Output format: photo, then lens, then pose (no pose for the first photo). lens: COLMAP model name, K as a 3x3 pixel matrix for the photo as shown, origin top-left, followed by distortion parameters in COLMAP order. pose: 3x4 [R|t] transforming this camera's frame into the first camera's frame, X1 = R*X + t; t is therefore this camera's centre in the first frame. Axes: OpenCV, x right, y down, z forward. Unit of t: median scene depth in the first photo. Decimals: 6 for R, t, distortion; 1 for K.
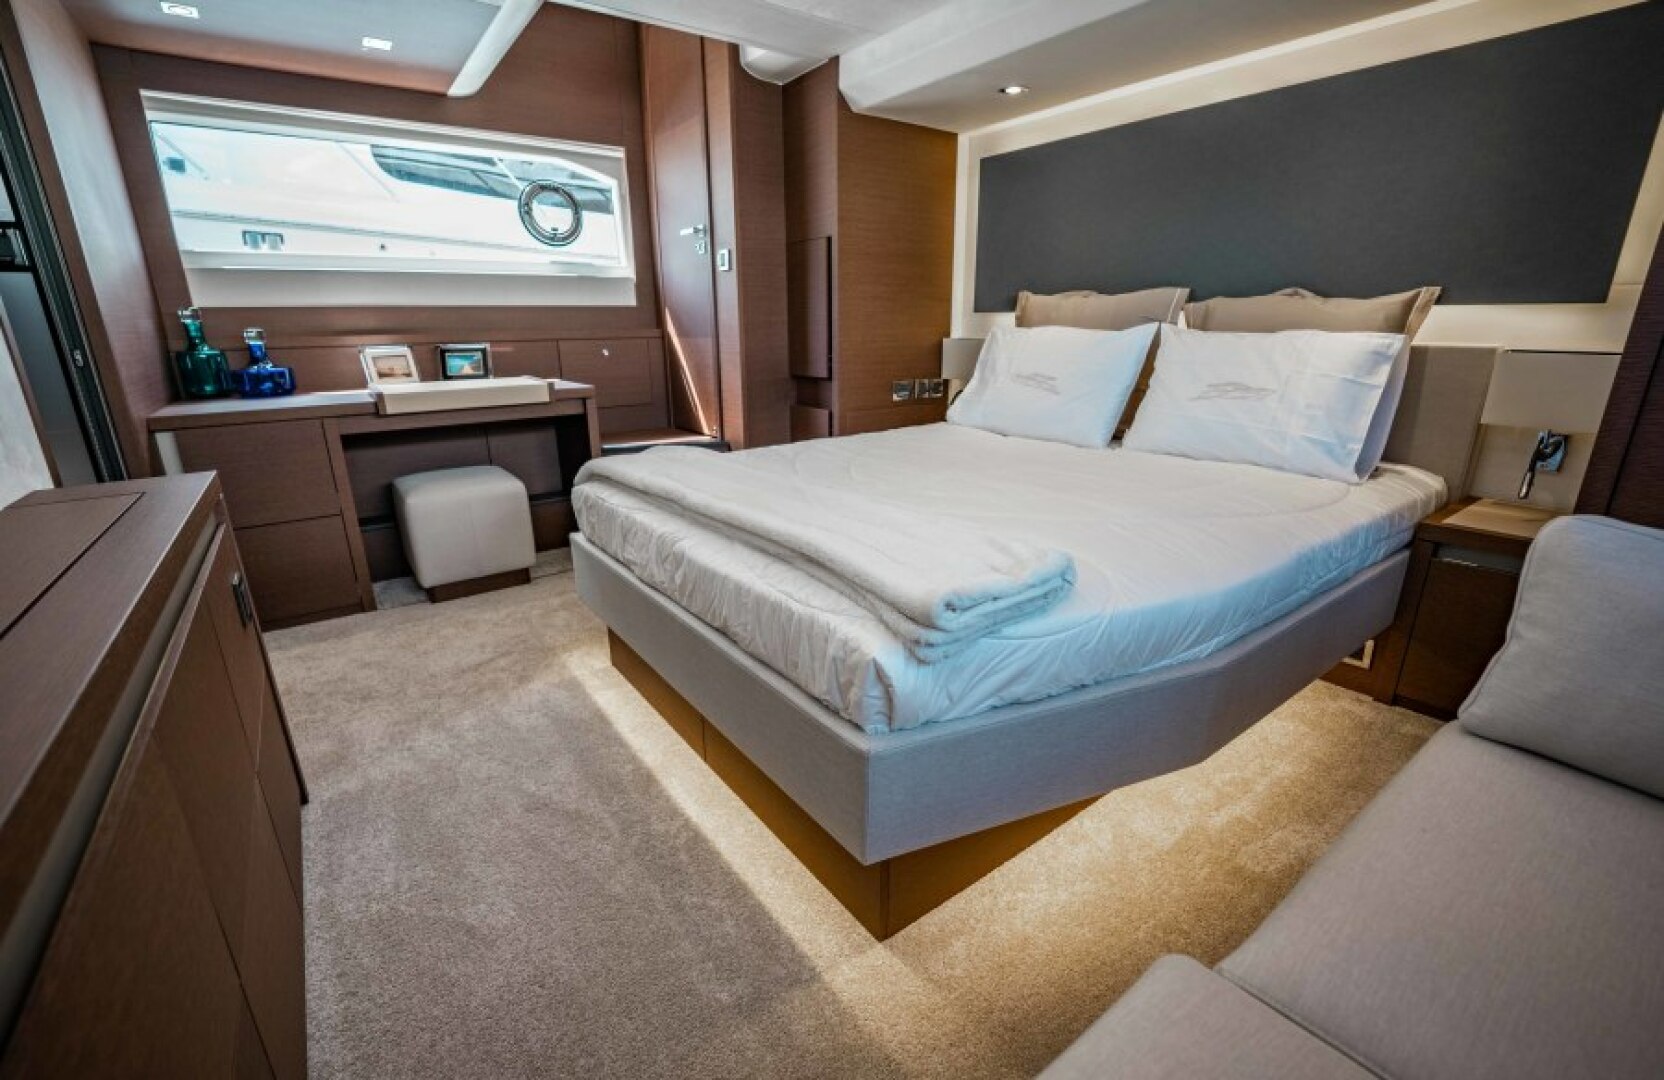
lens RADIAL K [[693.8, 0, 822.5], [0, 693.8, 542.5], [0, 0, 1]] dist [-0.024438, 0.000341]
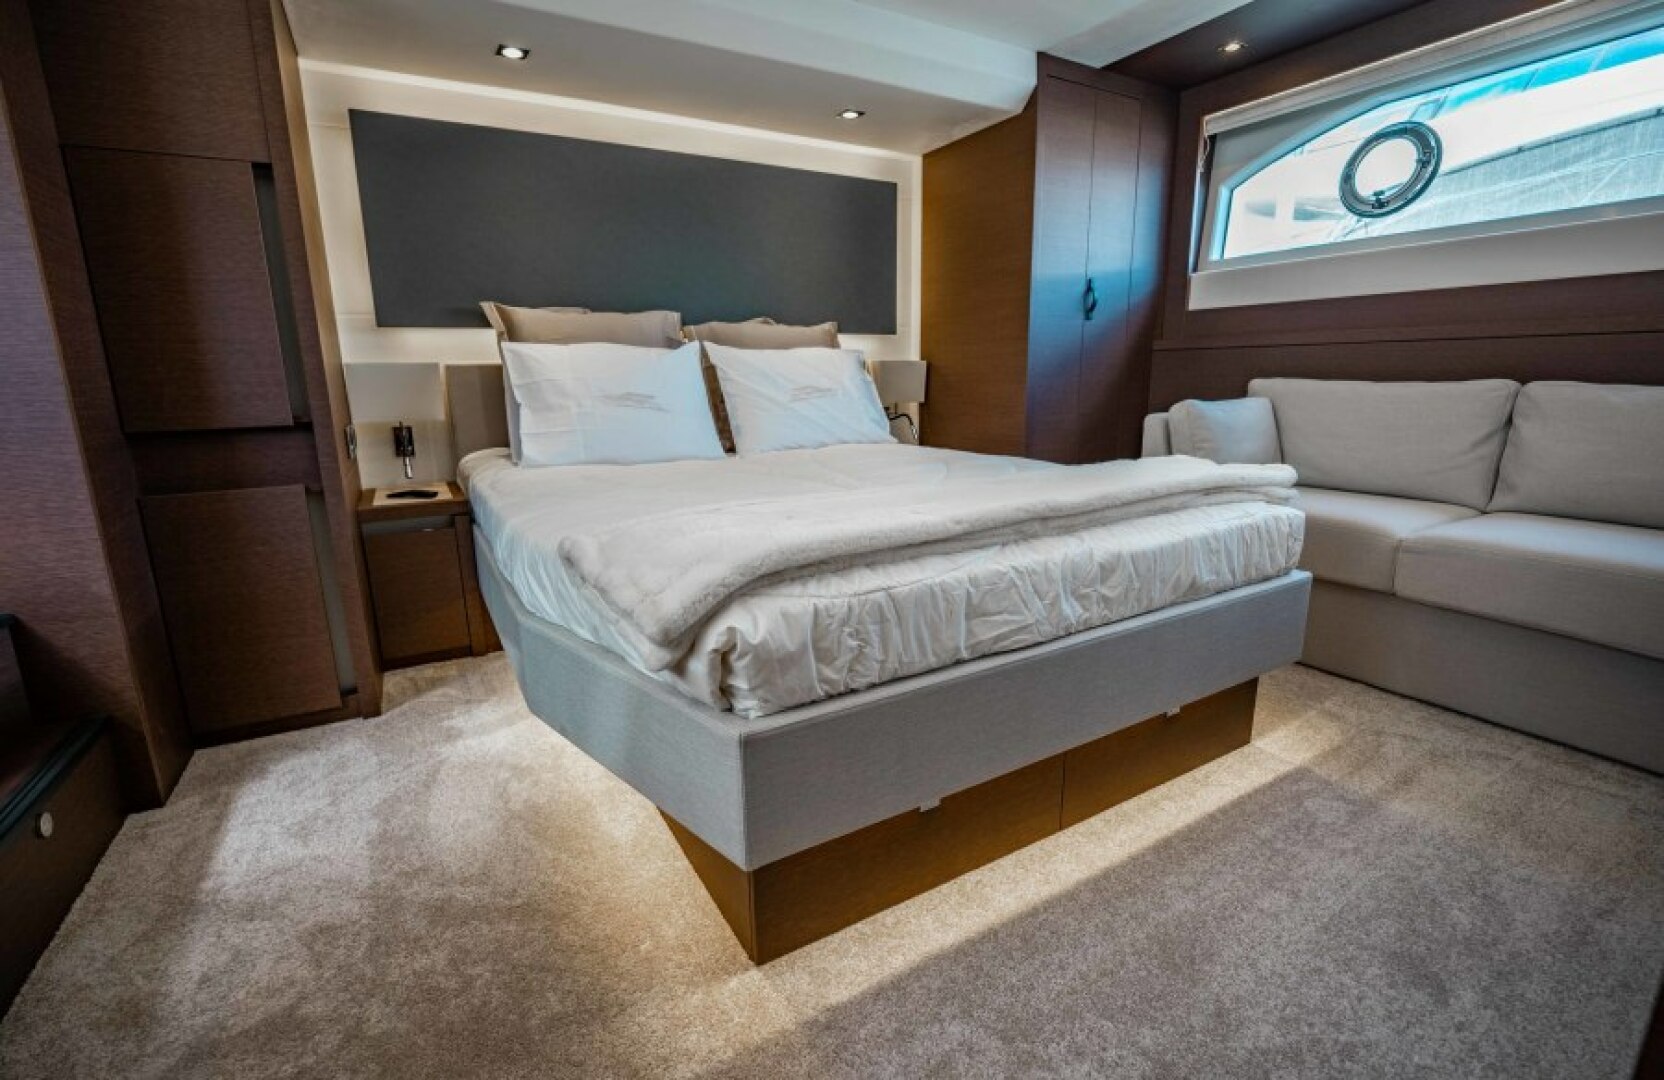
lens RADIAL K [[724.0, 0, 820.9], [0, 724.0, 537.9], [0, 0, 1]] dist [-0.022132, 0.001121]
pose [[0.111037, -0.207794, 0.971850, -0.544393], [0.313154, 0.935396, 0.164221, -0.130347], [-0.943189, 0.286104, 0.168935, 0.594416]]
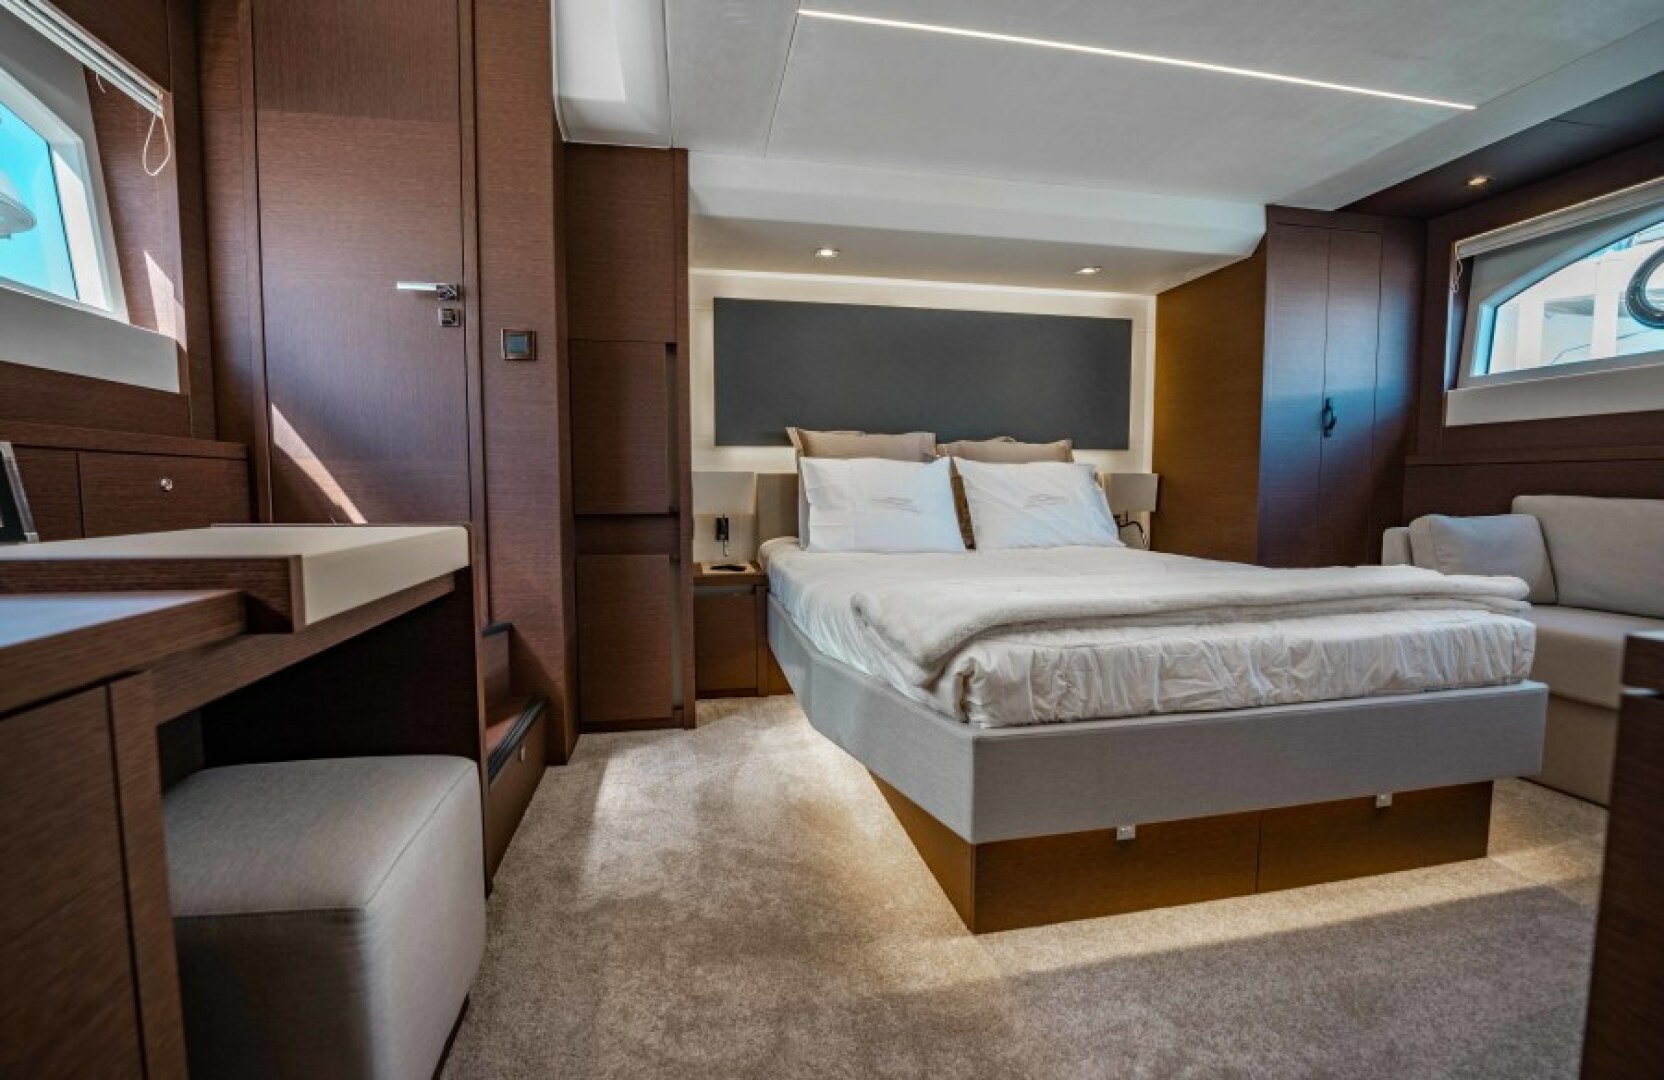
lens RADIAL K [[693.8, 0, 822.5], [0, 693.8, 542.5], [0, 0, 1]] dist [-0.024438, 0.000341]
pose [[0.426625, -0.062580, 0.902261, -0.675748], [0.269489, 0.961084, -0.060765, -0.122524], [-0.863346, 0.269073, 0.426887, 0.572233]]
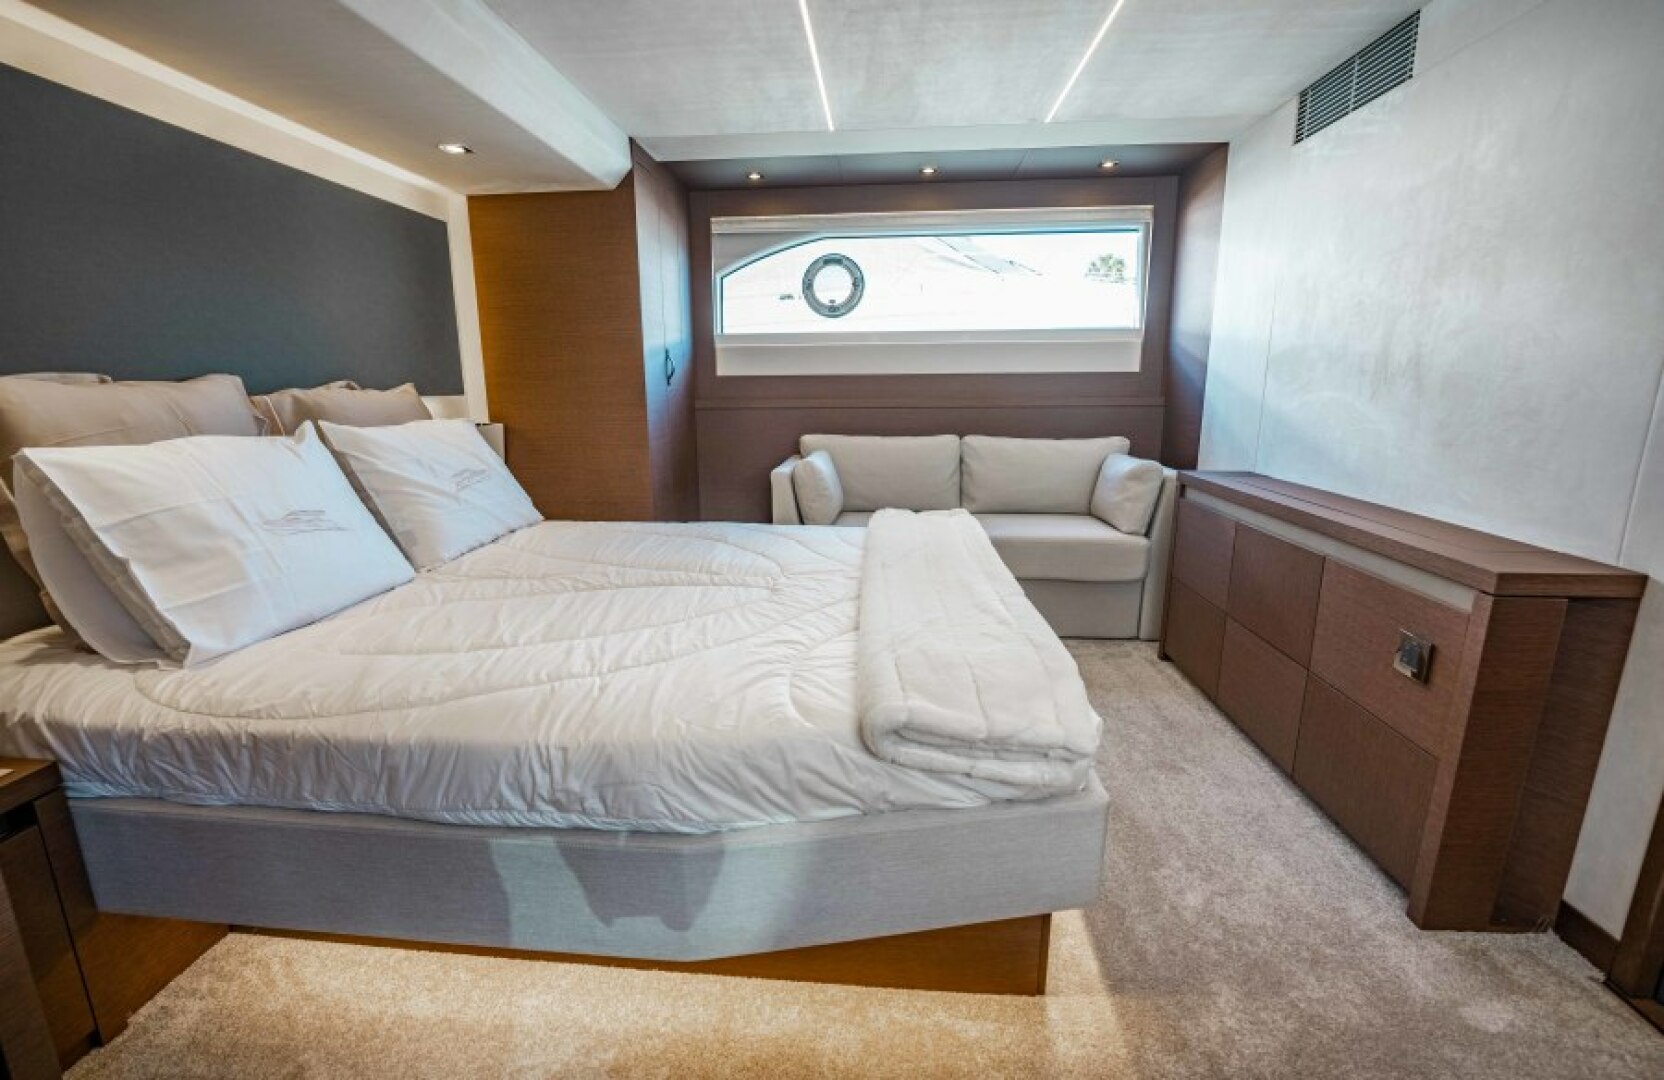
lens RADIAL K [[712.4, 0, 809.9], [0, 712.4, 542.0], [0, 0, 1]] dist [-0.016852, -0.000084]
pose [[-0.743620, -0.129434, 0.655955, -0.373573], [0.217465, 0.880916, 0.420352, -0.339713], [-0.632249, 0.455230, -0.626919, 0.996420]]
